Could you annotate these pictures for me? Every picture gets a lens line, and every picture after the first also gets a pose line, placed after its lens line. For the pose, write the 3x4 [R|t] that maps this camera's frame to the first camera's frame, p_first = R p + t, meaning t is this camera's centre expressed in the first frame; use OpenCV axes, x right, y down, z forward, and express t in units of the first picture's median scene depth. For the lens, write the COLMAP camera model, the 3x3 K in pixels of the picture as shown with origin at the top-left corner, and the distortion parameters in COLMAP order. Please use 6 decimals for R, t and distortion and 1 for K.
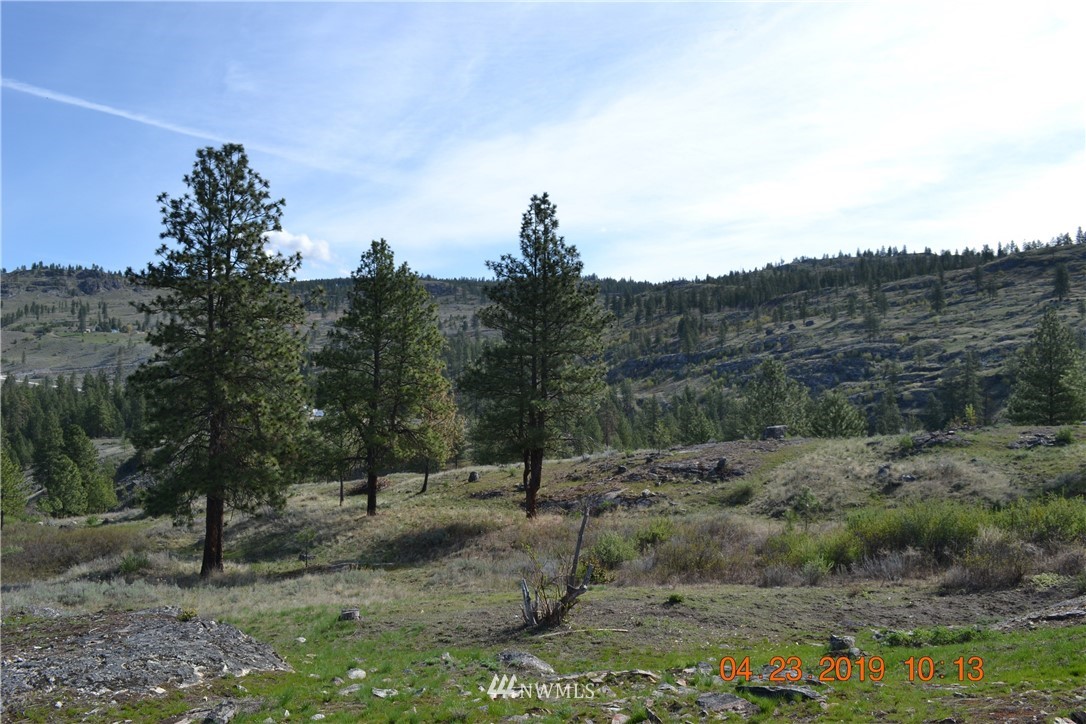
lens RADIAL K [[868.9, 0, 543.0], [0, 868.9, 362.0], [0, 0, 1]] dist [-0.080599, 0.000832]
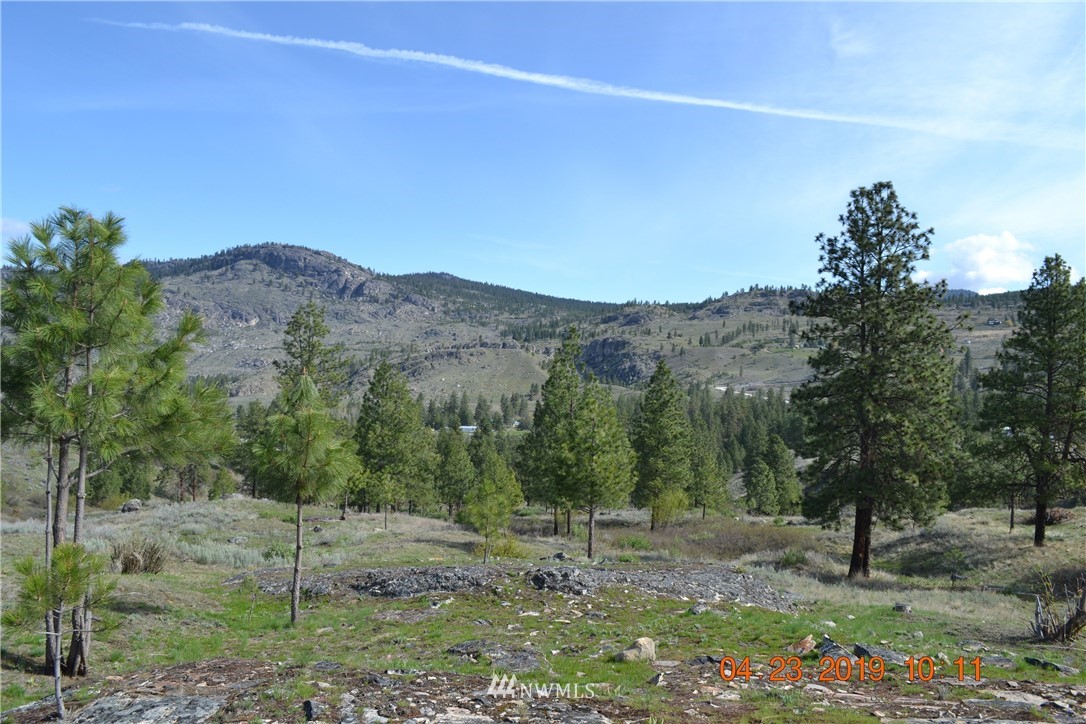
lens RADIAL K [[876.6, 0, 543.0], [0, 876.6, 362.0], [0, 0, 1]] dist [-0.079401, -0.004186]
pose [[0.712647, 0.004003, -0.701511, 0.056876], [-0.016575, 0.999801, -0.011133, -0.004699], [0.701326, 0.019561, 0.712572, -0.042880]]
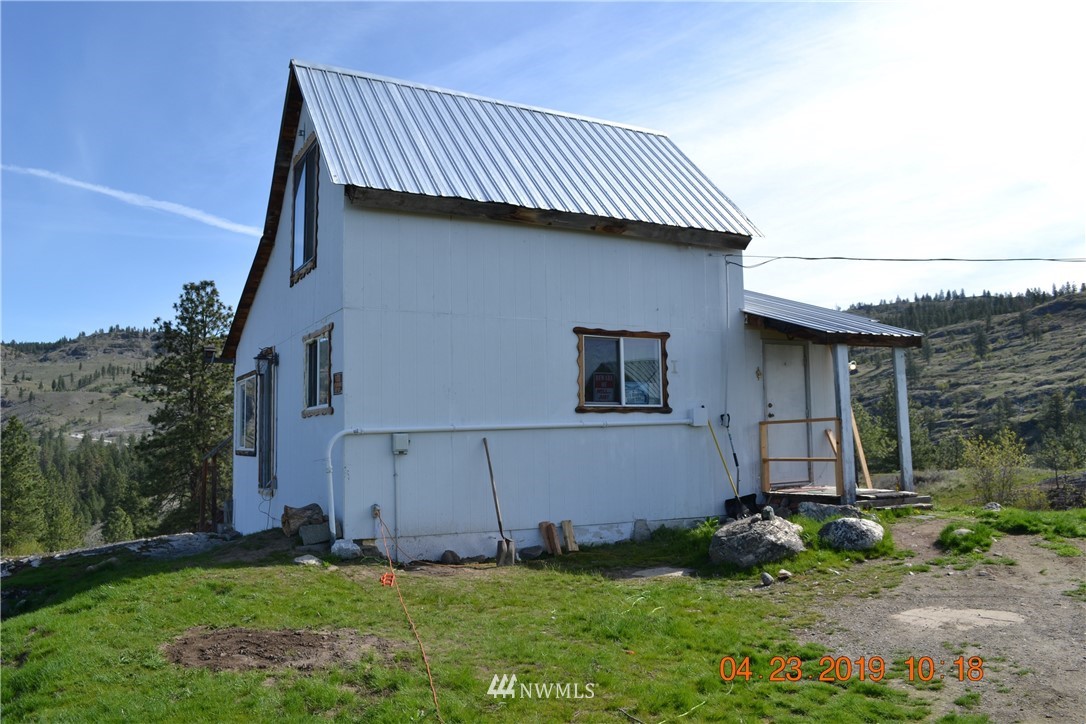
lens RADIAL K [[868.9, 0, 543.0], [0, 868.9, 362.0], [0, 0, 1]] dist [-0.080599, 0.000832]
pose [[0.997059, -0.020653, -0.073803, 0.170098], [0.016240, 0.998072, -0.059900, -0.015576], [0.074898, 0.058525, 0.995472, -0.209810]]
